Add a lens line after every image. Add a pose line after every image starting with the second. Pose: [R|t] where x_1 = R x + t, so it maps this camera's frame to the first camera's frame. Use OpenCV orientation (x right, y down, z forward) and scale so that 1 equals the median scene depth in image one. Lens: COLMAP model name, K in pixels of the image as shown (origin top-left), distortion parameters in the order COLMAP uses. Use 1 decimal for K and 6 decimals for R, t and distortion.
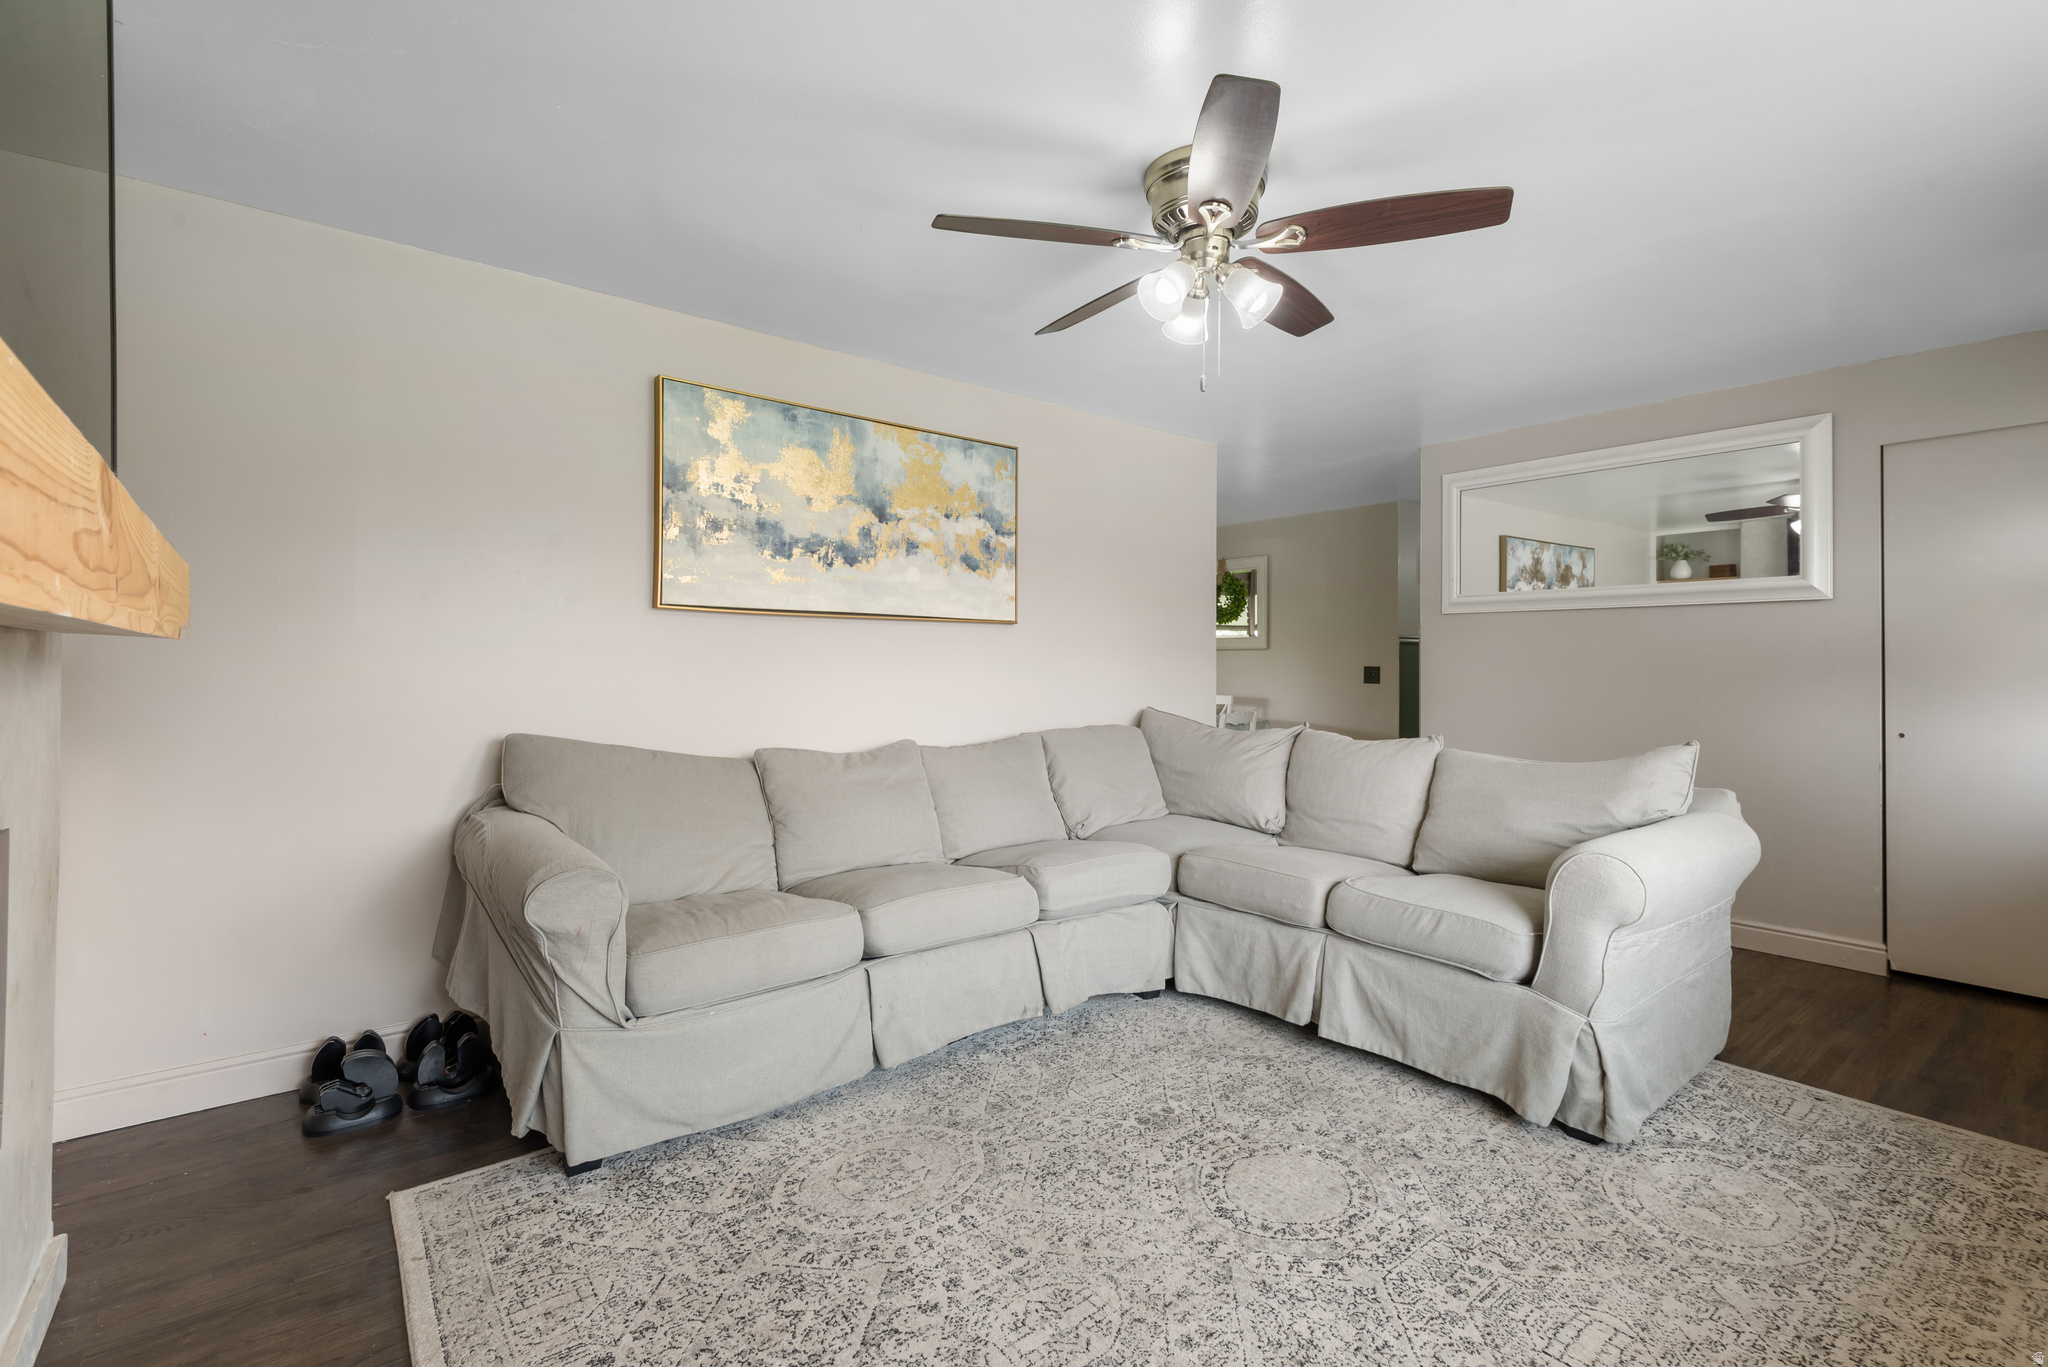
lens RADIAL K [[926.7, 0, 1028.8], [0, 926.7, 669.6], [0, 0, 1]] dist [0.003219, 0.000480]
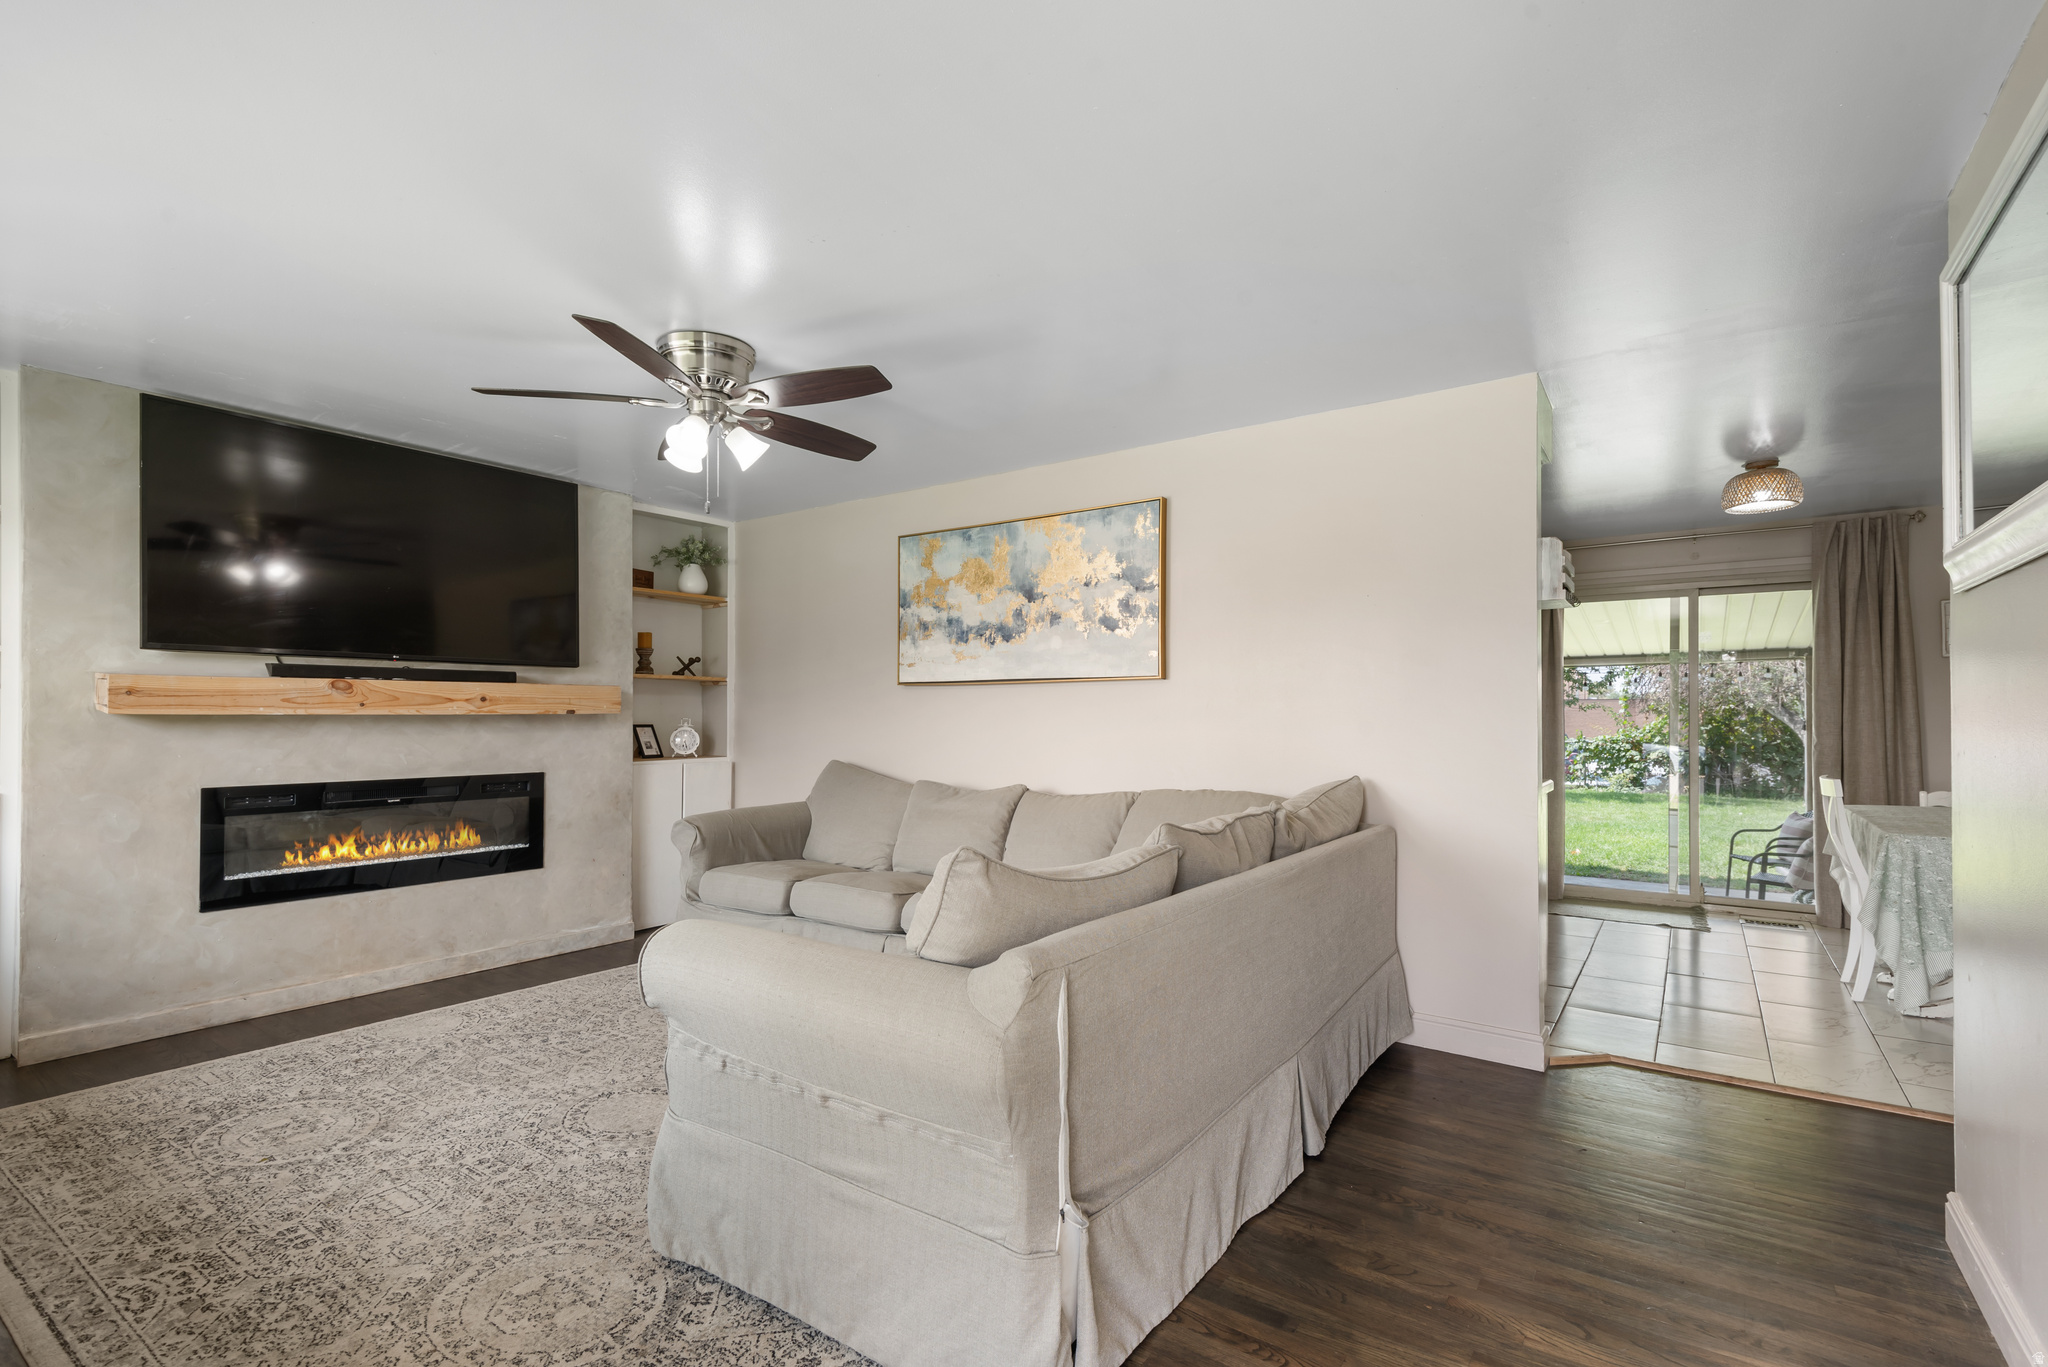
lens RADIAL K [[922.7, 0, 1029.1], [0, 922.7, 715.5], [0, 0, 1]] dist [0.023985, -0.000136]
pose [[0.277181, -0.005017, -0.960804, 1.028314], [0.005728, 0.999977, -0.003569, -0.008075], [0.960801, -0.004514, 0.277204, 0.693304]]
